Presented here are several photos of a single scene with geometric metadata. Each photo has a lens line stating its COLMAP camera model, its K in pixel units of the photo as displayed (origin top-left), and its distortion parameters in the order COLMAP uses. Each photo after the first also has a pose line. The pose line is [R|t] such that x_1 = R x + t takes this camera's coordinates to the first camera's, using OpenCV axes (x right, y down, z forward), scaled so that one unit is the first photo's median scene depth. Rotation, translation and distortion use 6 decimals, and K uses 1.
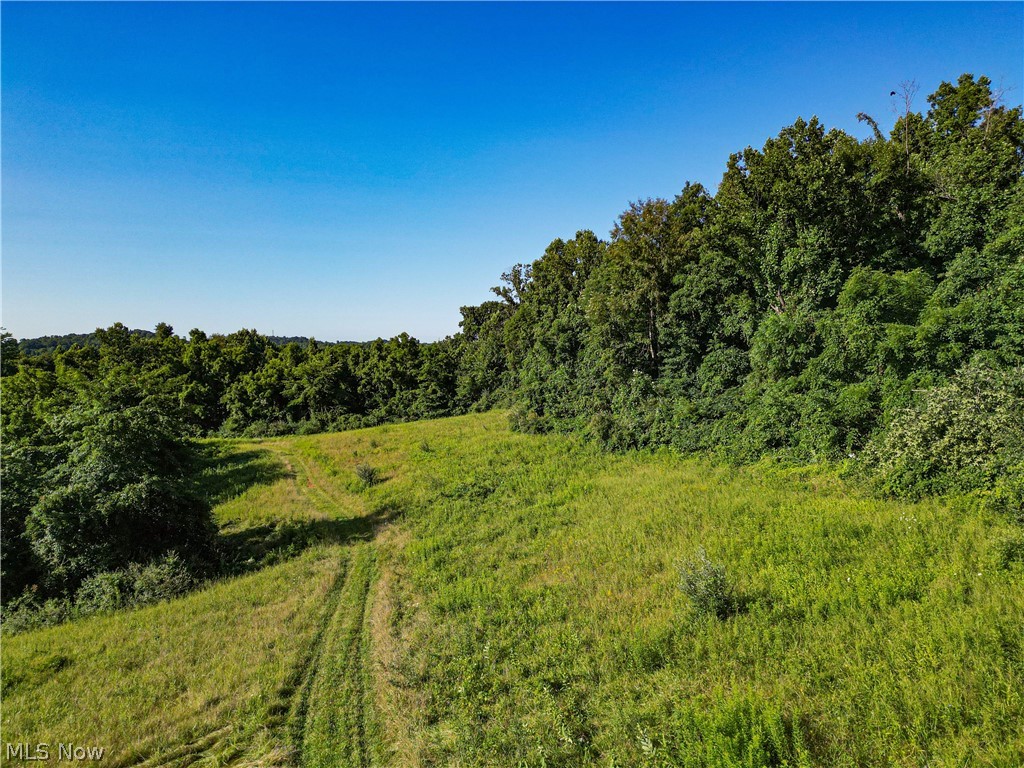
lens RADIAL K [[716.6, 0, 522.3], [0, 716.6, 385.5], [0, 0, 1]] dist [0.049072, -0.032535]
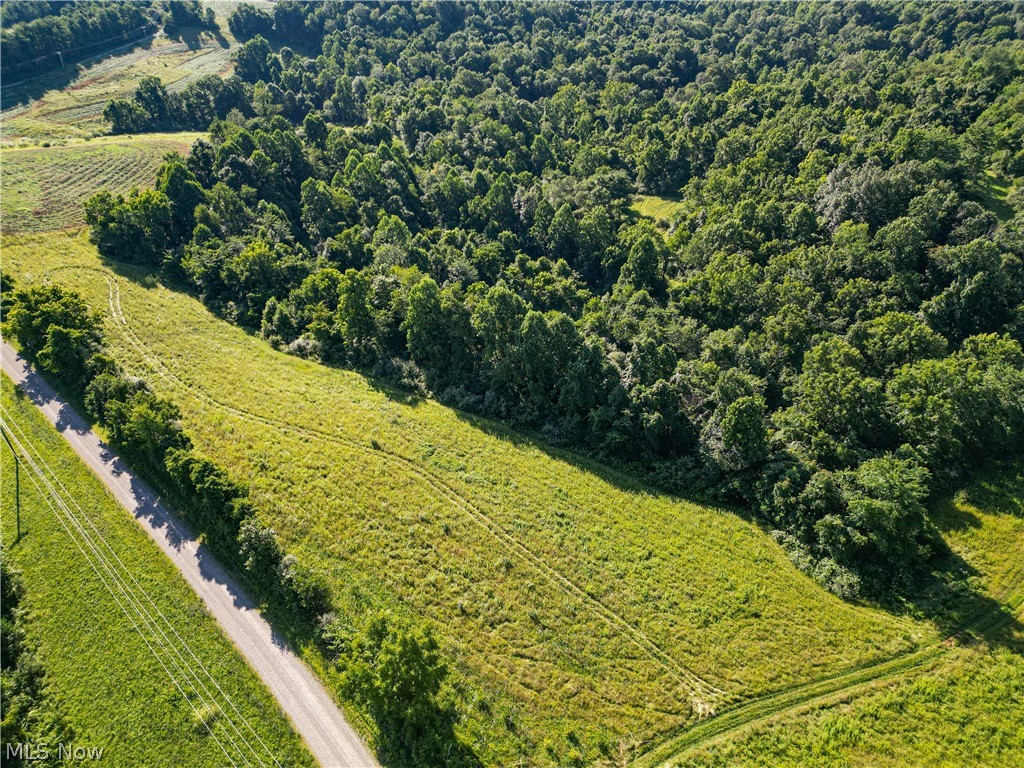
lens RADIAL K [[716.6, 0, 509.3], [0, 716.6, 385.8], [0, 0, 1]] dist [0.049072, -0.032535]
pose [[0.185040, 0.542676, -0.819306, 0.238387], [-0.064744, 0.838624, 0.540849, -0.417099], [0.980596, -0.047033, 0.190314, -0.110521]]
